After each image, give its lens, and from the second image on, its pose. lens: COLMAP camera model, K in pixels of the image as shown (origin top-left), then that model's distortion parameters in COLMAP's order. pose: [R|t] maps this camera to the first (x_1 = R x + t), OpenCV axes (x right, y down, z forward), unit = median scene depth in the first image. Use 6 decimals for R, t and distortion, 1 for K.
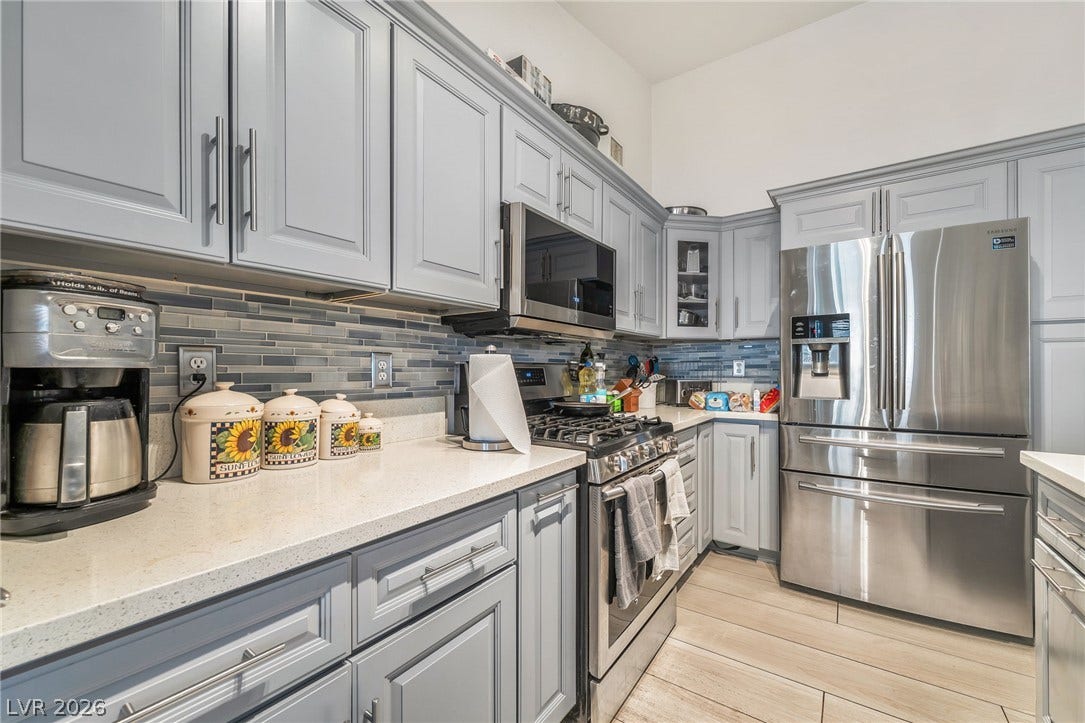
lens RADIAL K [[436.2, 0, 540.3], [0, 436.2, 365.7], [0, 0, 1]] dist [0.000546, -0.000051]
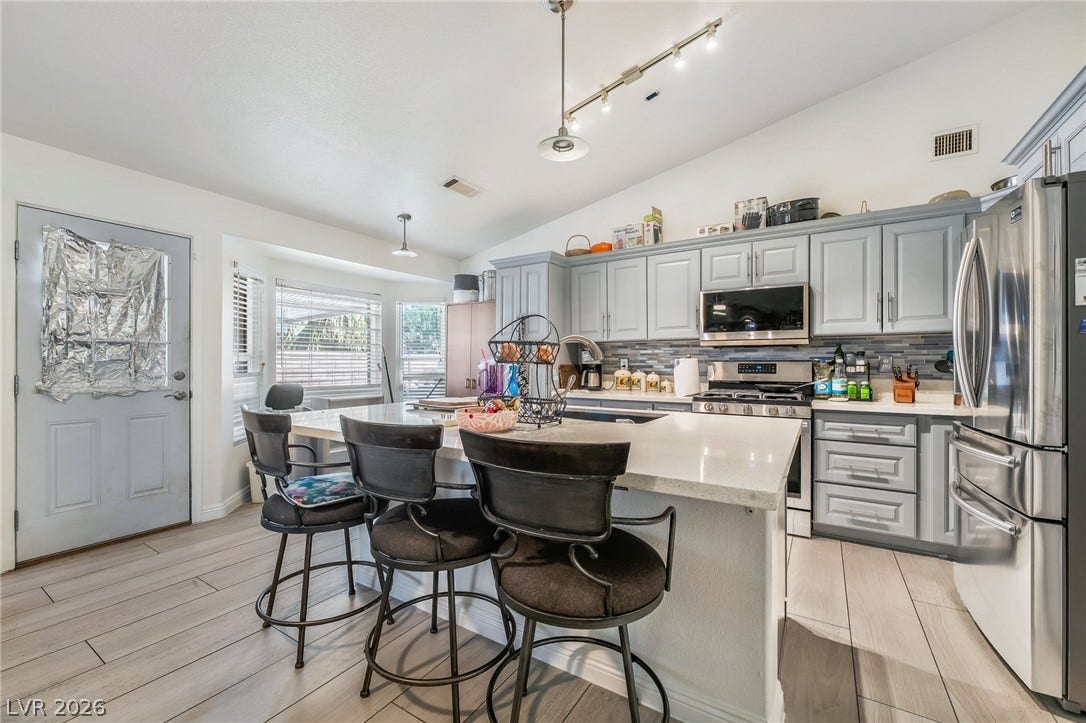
lens RADIAL K [[442.0, 0, 543.0], [0, 442.0, 361.5], [0, 0, 1]] dist [-0.001290, 0.000020]
pose [[0.053283, -0.005712, -0.998563, 2.086735], [0.008321, 0.999951, -0.005276, -0.001035], [0.998545, -0.008027, 0.053328, 0.036950]]
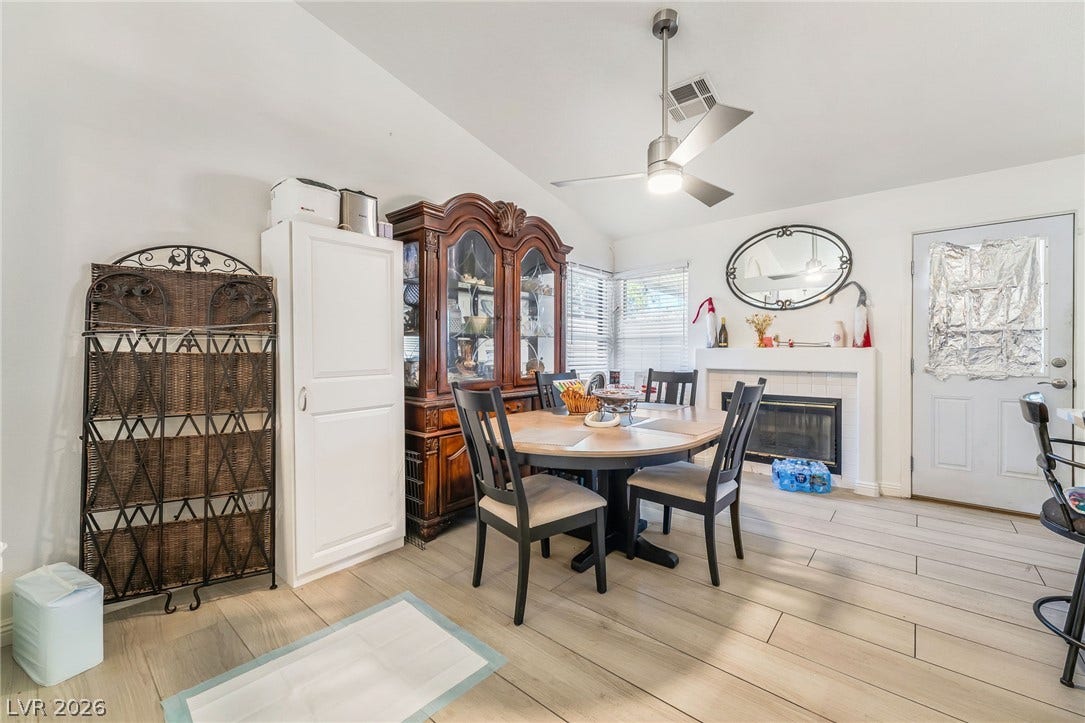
lens RADIAL K [[436.8, 0, 539.6], [0, 436.8, 354.7], [0, 0, 1]] dist [0.001125, 0.000144]
pose [[-0.995533, -0.000413, 0.094411, 2.042169], [-0.000488, 1.000000, -0.000771, 0.006560], [-0.094411, -0.000814, -0.995533, 0.546927]]
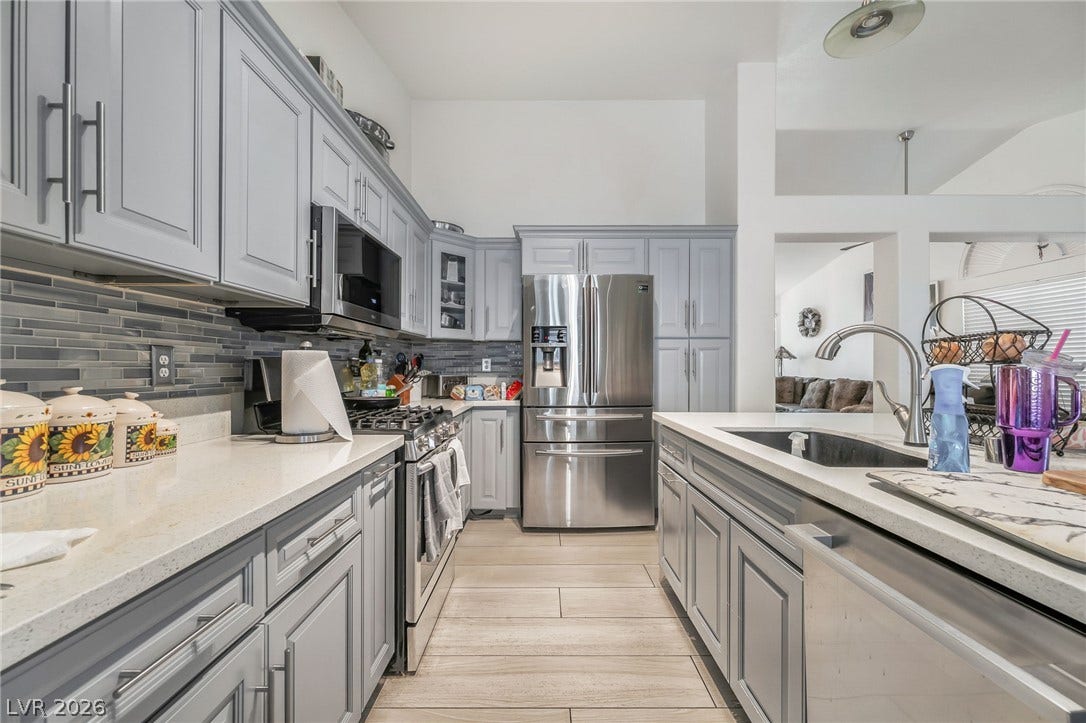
lens RADIAL K [[442.0, 0, 543.0], [0, 442.0, 361.5], [0, 0, 1]] dist [-0.001290, 0.000020]
pose [[0.816720, 0.007300, 0.576988, -0.231129], [-0.006183, 0.999973, -0.003899, 0.000742], [-0.577001, -0.000383, 0.816743, -0.159052]]
